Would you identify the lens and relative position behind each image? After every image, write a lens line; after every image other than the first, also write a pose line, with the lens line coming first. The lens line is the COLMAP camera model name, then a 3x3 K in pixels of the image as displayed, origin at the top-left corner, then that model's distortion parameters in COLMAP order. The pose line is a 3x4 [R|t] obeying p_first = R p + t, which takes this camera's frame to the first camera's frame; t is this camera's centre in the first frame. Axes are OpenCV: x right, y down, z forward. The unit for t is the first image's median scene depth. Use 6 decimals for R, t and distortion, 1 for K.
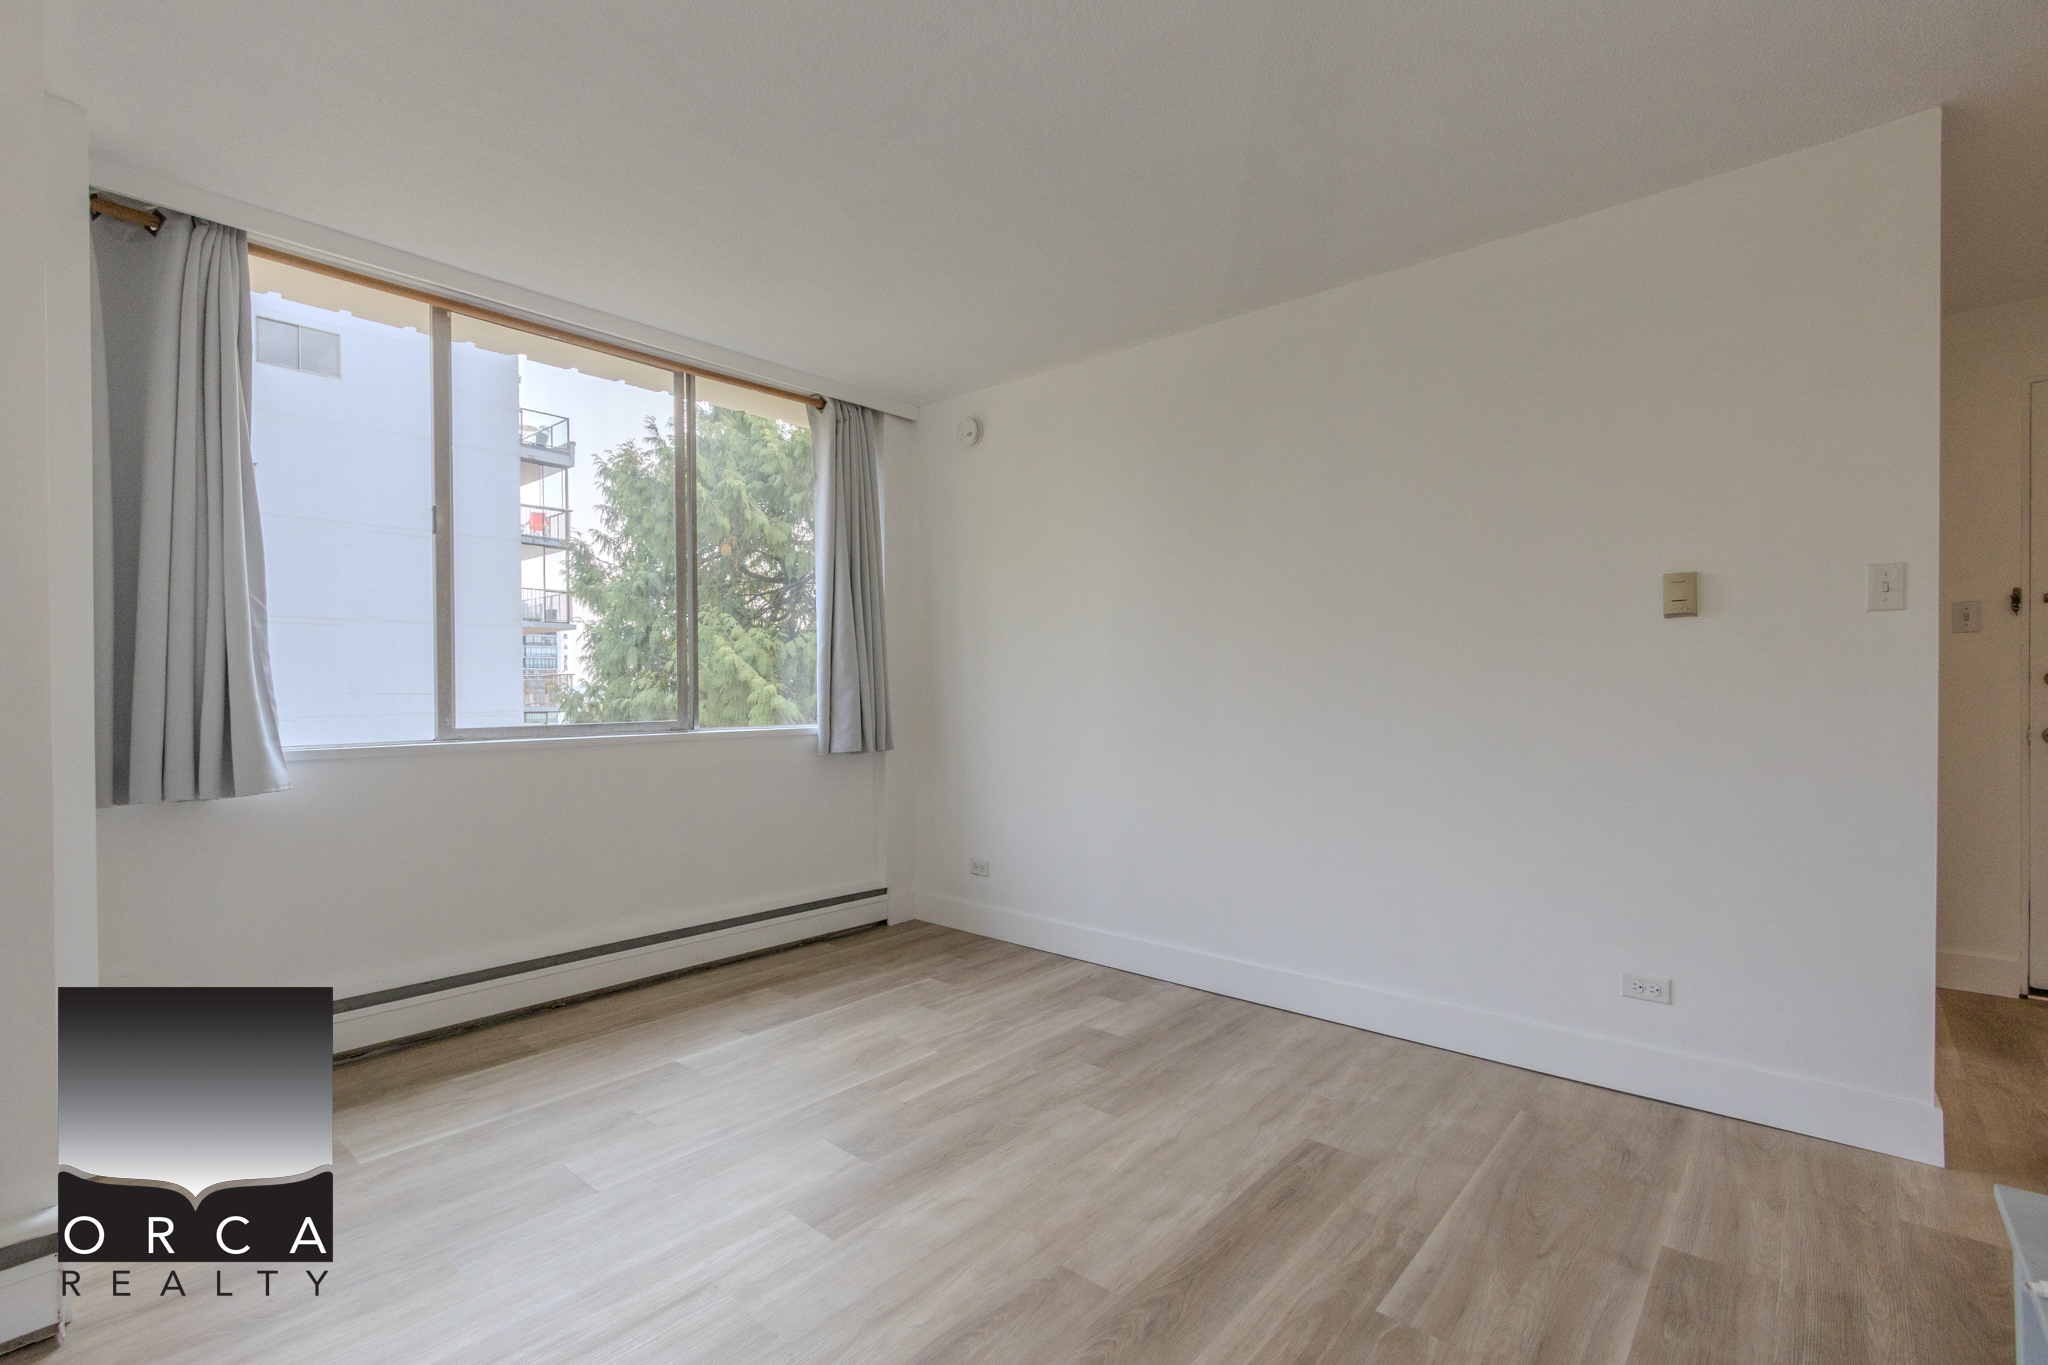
lens RADIAL K [[932.0, 0, 1000.6], [0, 932.0, 696.7], [0, 0, 1]] dist [0.005812, -0.001696]
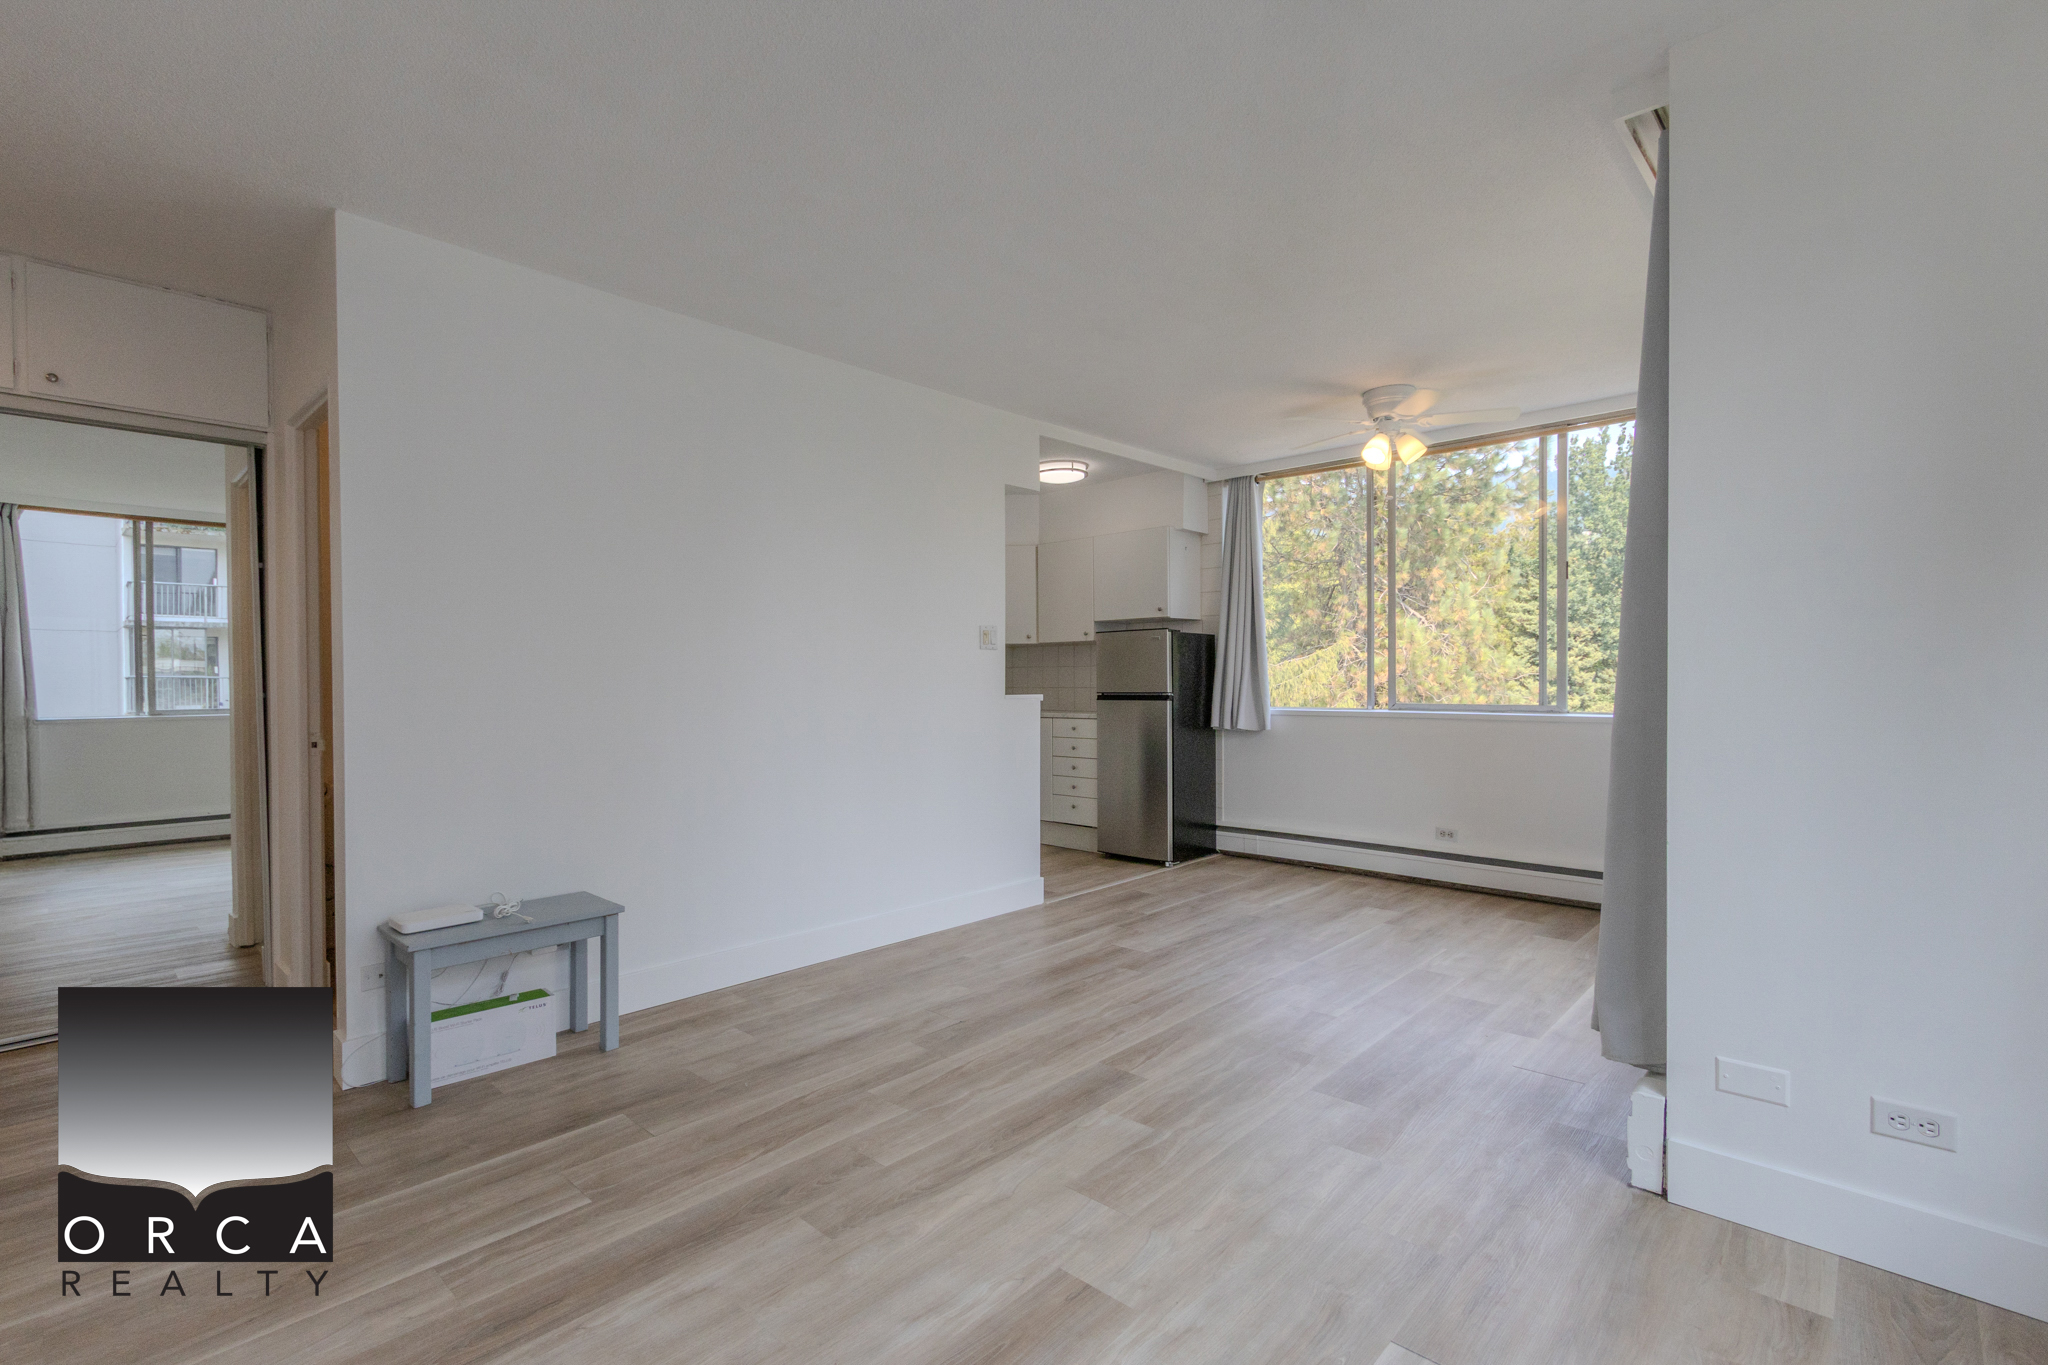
lens RADIAL K [[932.0, 0, 998.9], [0, 932.0, 697.4], [0, 0, 1]] dist [0.005812, -0.001696]
pose [[-0.999122, 0.011715, 0.040226, -0.090924], [0.012794, 0.999562, 0.026674, -0.011353], [-0.039896, 0.027165, -0.998835, 1.078100]]
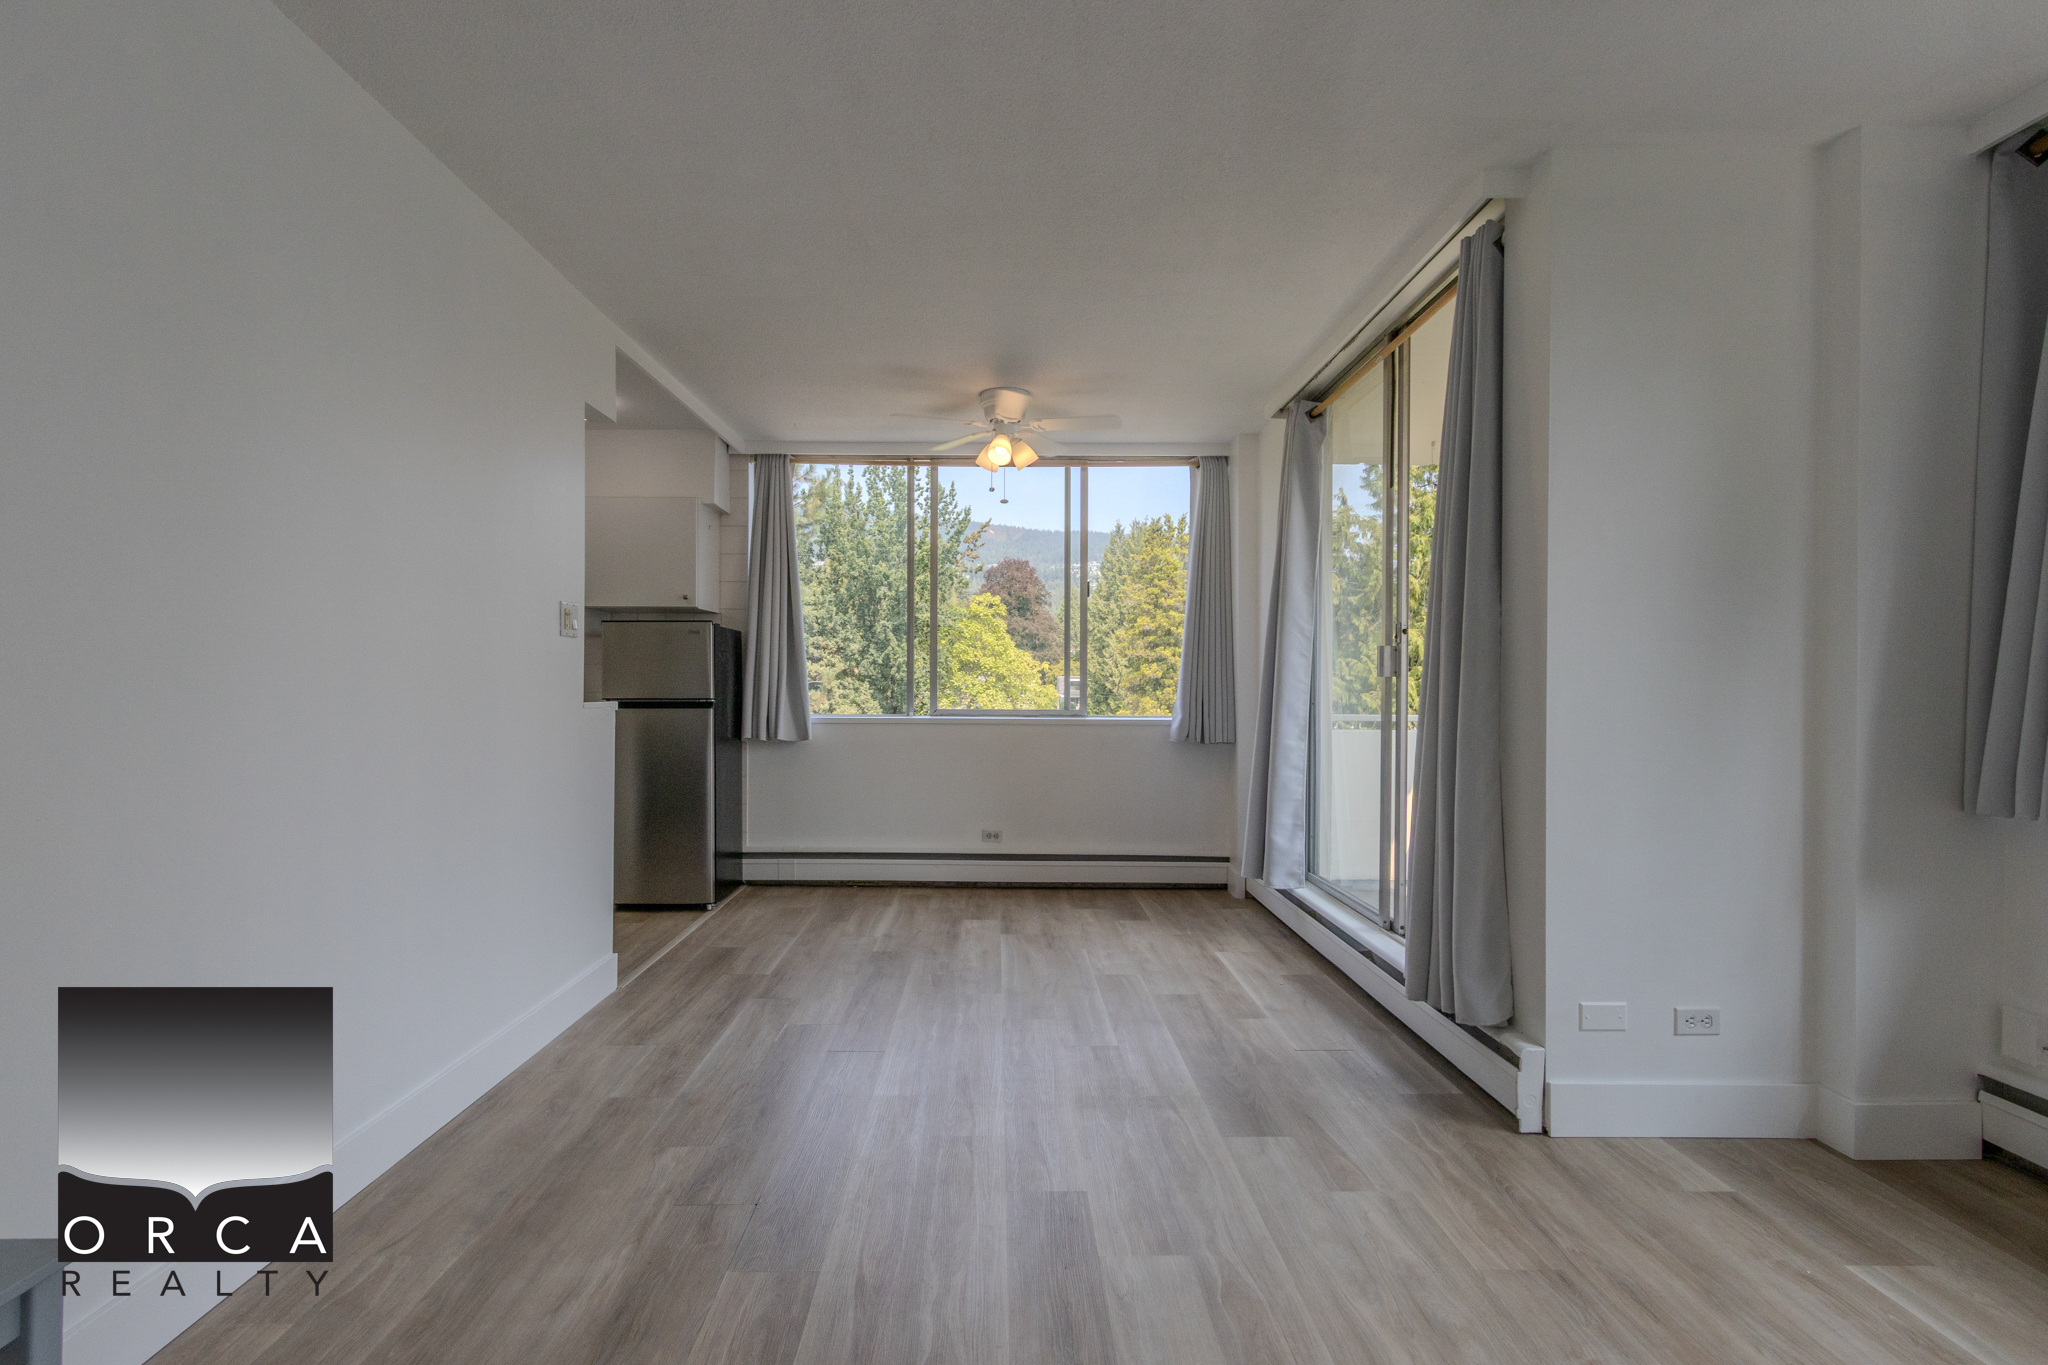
lens RADIAL K [[932.0, 0, 1002.0], [0, 932.0, 691.9], [0, 0, 1]] dist [0.005812, -0.001696]
pose [[-0.743187, 0.008154, -0.669034, 0.266427], [-0.005524, 0.999817, 0.018323, -0.009616], [0.669061, 0.017313, -0.743006, 0.719786]]
